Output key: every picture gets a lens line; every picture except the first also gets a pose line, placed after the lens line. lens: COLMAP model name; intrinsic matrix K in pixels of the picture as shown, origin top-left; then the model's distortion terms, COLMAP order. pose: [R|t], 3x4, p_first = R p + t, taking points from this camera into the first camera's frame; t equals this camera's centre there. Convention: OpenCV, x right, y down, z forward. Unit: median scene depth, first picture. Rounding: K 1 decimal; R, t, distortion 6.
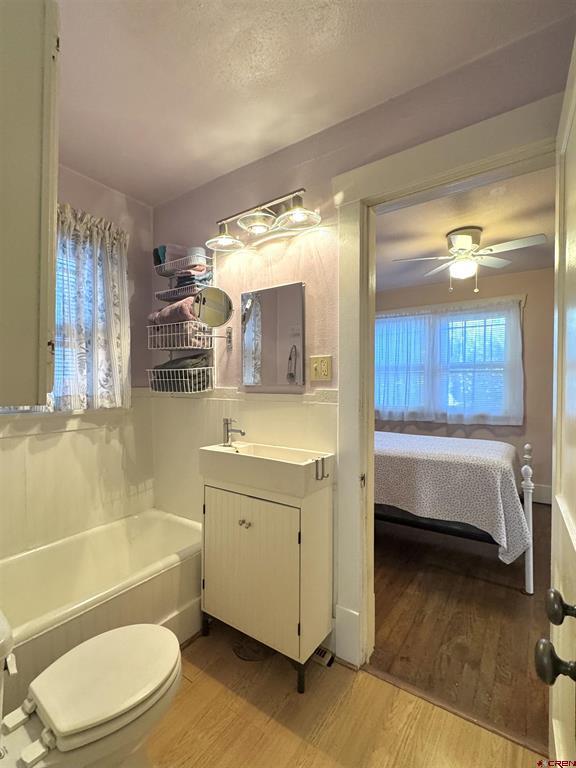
lens RADIAL K [[362.6, 0, 287.8], [0, 362.6, 387.5], [0, 0, 1]] dist [-0.001502, -0.000299]
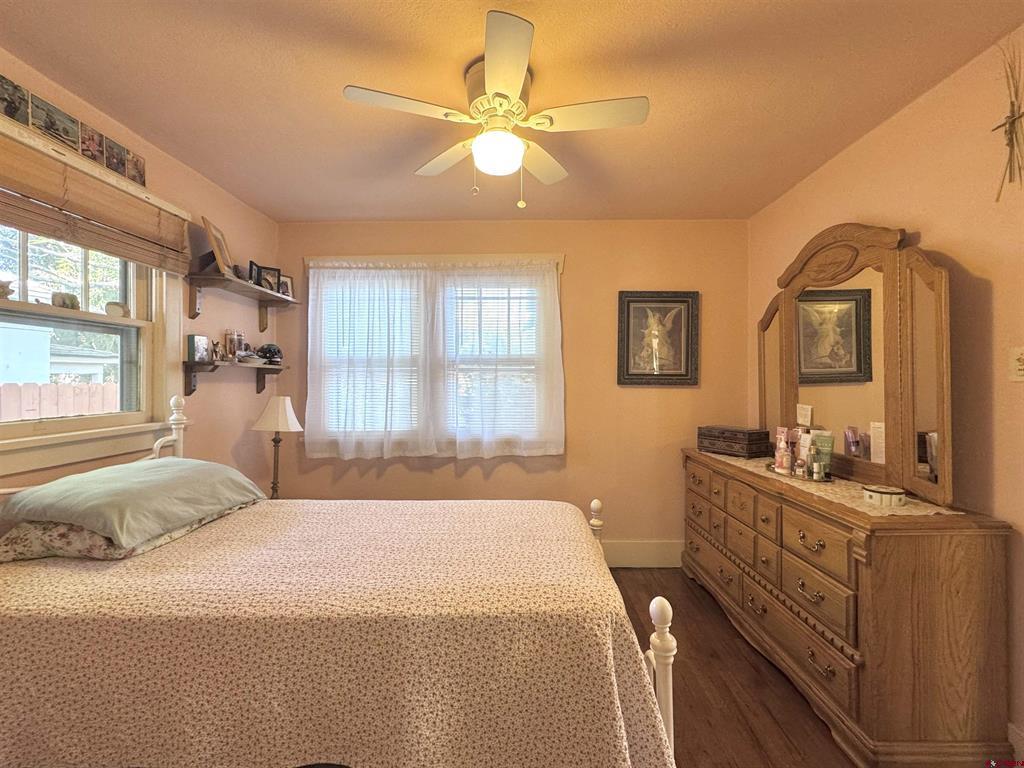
lens RADIAL K [[439.7, 0, 512.7], [0, 439.7, 380.5], [0, 0, 1]] dist [-0.001179, -0.000131]
pose [[0.837201, -0.003126, 0.546886, 0.128027], [0.011684, 0.999858, -0.012172, -0.016927], [-0.546770, 0.016581, 0.837119, 0.355243]]
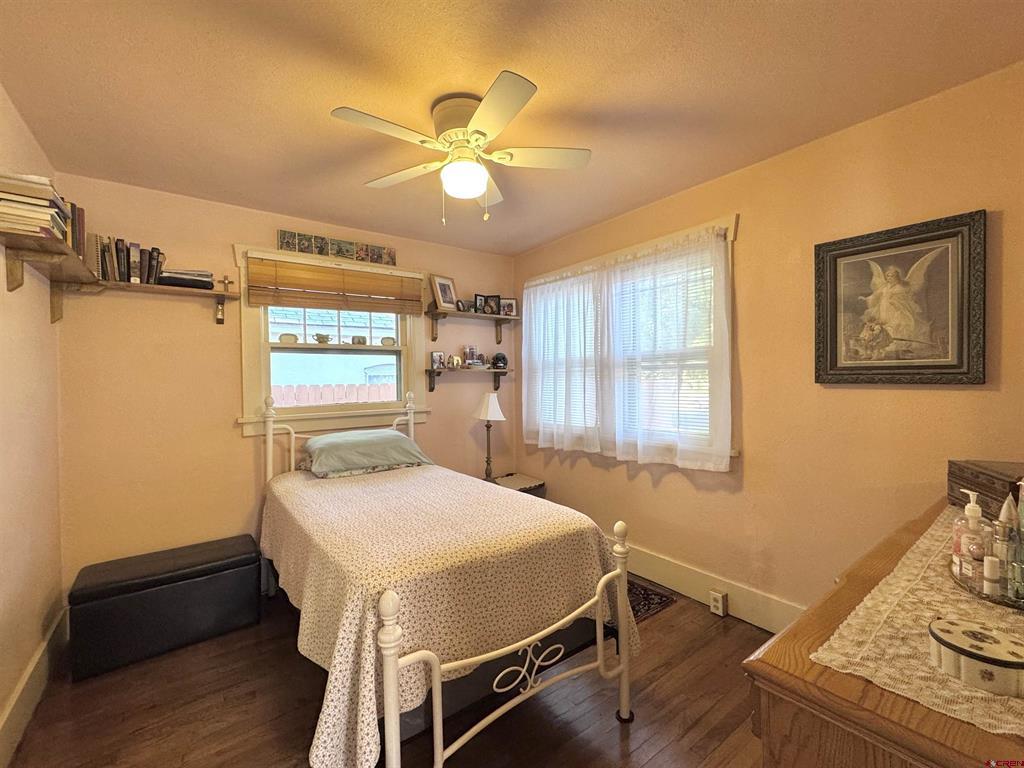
lens RADIAL K [[439.7, 0, 512.7], [0, 439.7, 380.5], [0, 0, 1]] dist [-0.001179, -0.000131]
pose [[0.945233, -0.015702, -0.326019, 0.519211], [0.011969, 0.999838, -0.013454, -0.017746], [0.326177, 0.008815, 0.945267, 0.290208]]
